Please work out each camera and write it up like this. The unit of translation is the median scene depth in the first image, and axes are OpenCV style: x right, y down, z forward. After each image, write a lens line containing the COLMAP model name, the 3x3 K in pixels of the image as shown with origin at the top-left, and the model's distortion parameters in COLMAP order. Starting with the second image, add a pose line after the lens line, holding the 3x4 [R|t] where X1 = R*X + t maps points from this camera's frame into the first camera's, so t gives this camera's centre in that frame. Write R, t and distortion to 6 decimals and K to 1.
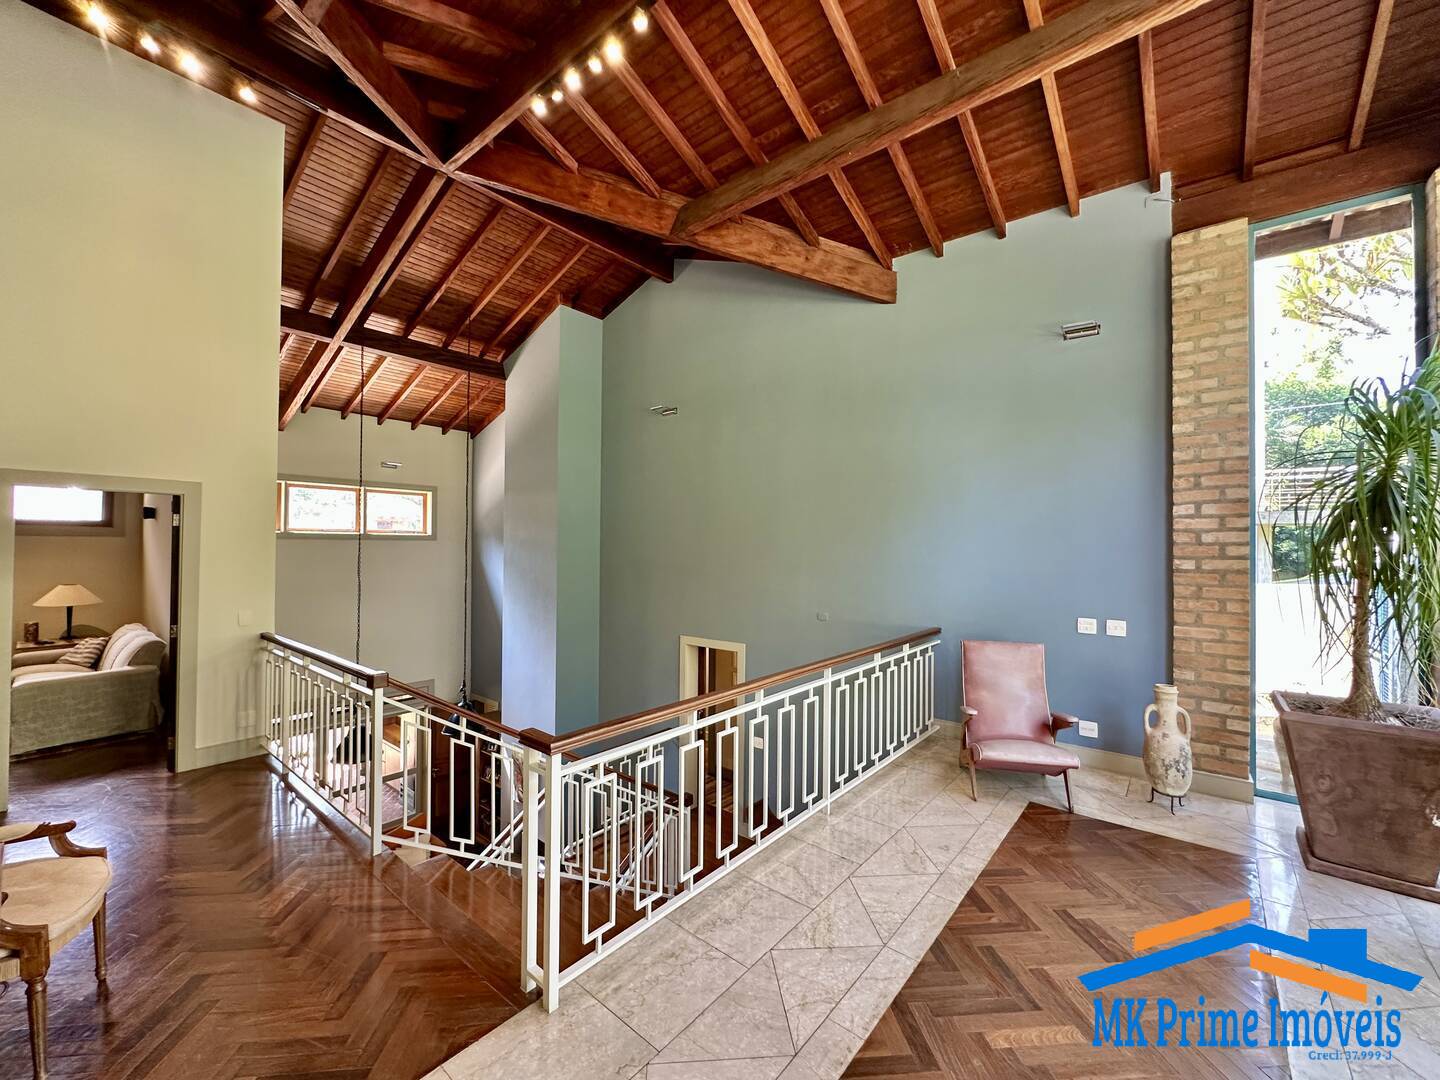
lens RADIAL K [[571.7, 0, 715.9], [0, 571.7, 539.6], [0, 0, 1]] dist [0.000307, 0.000096]
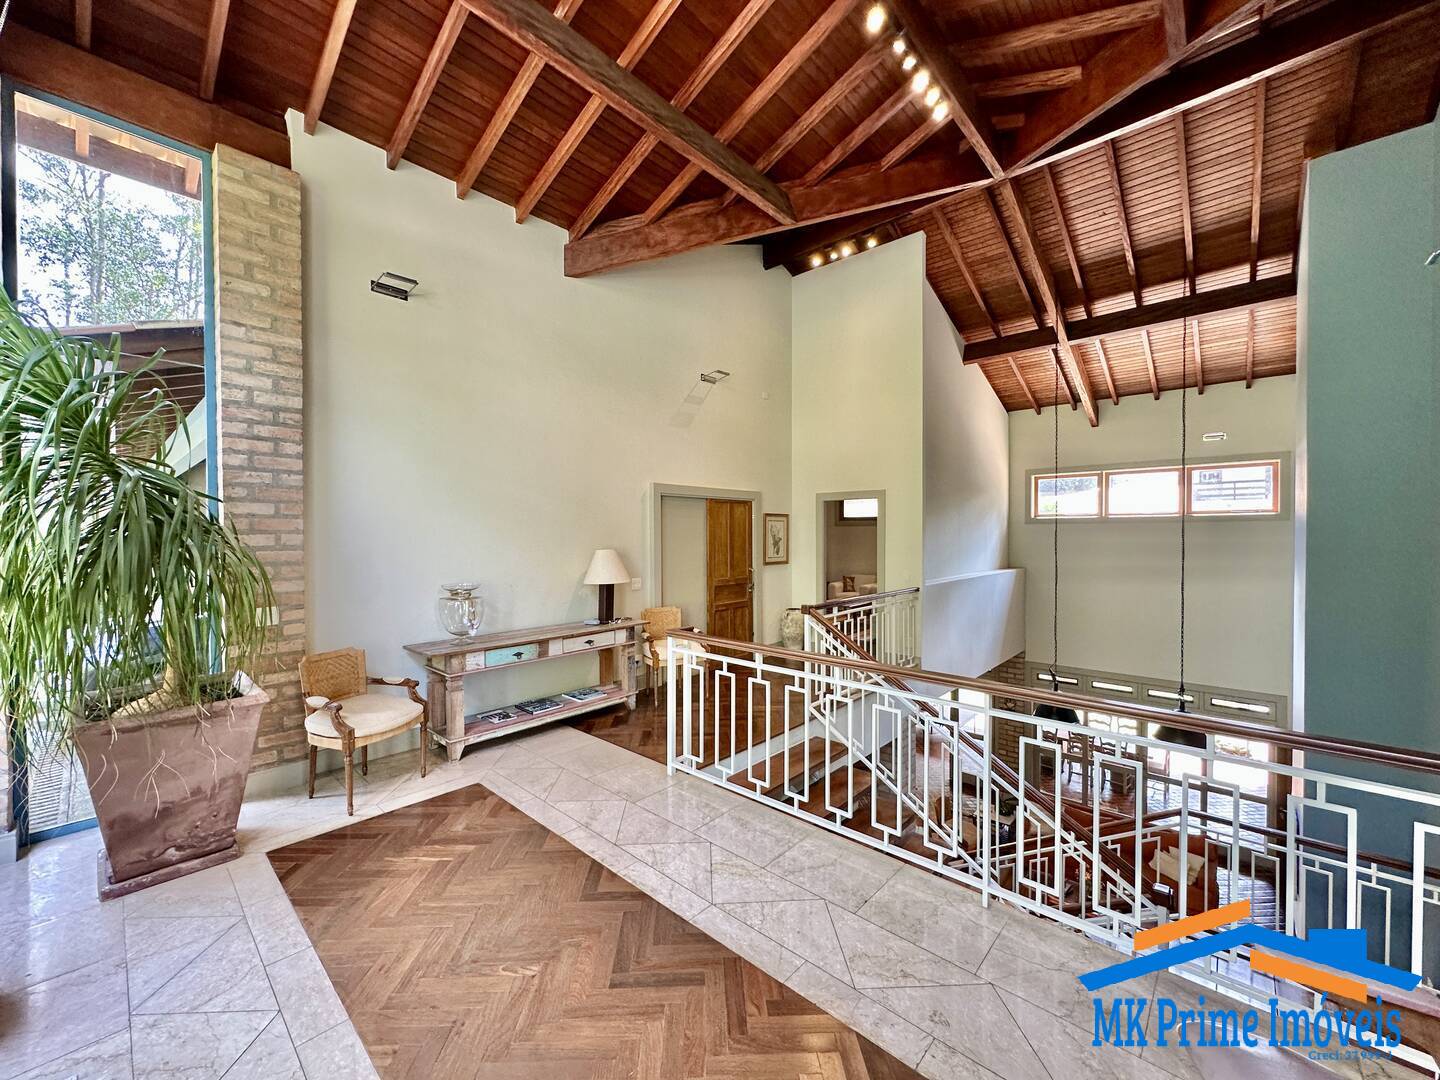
lens RADIAL K [[571.7, 0, 715.9], [0, 571.7, 539.6], [0, 0, 1]] dist [0.000307, 0.000096]
pose [[-0.053583, 0.007374, -0.998536, 0.692088], [0.012027, 0.999905, 0.006739, 0.025258], [0.998491, -0.011648, -0.053667, 0.562761]]
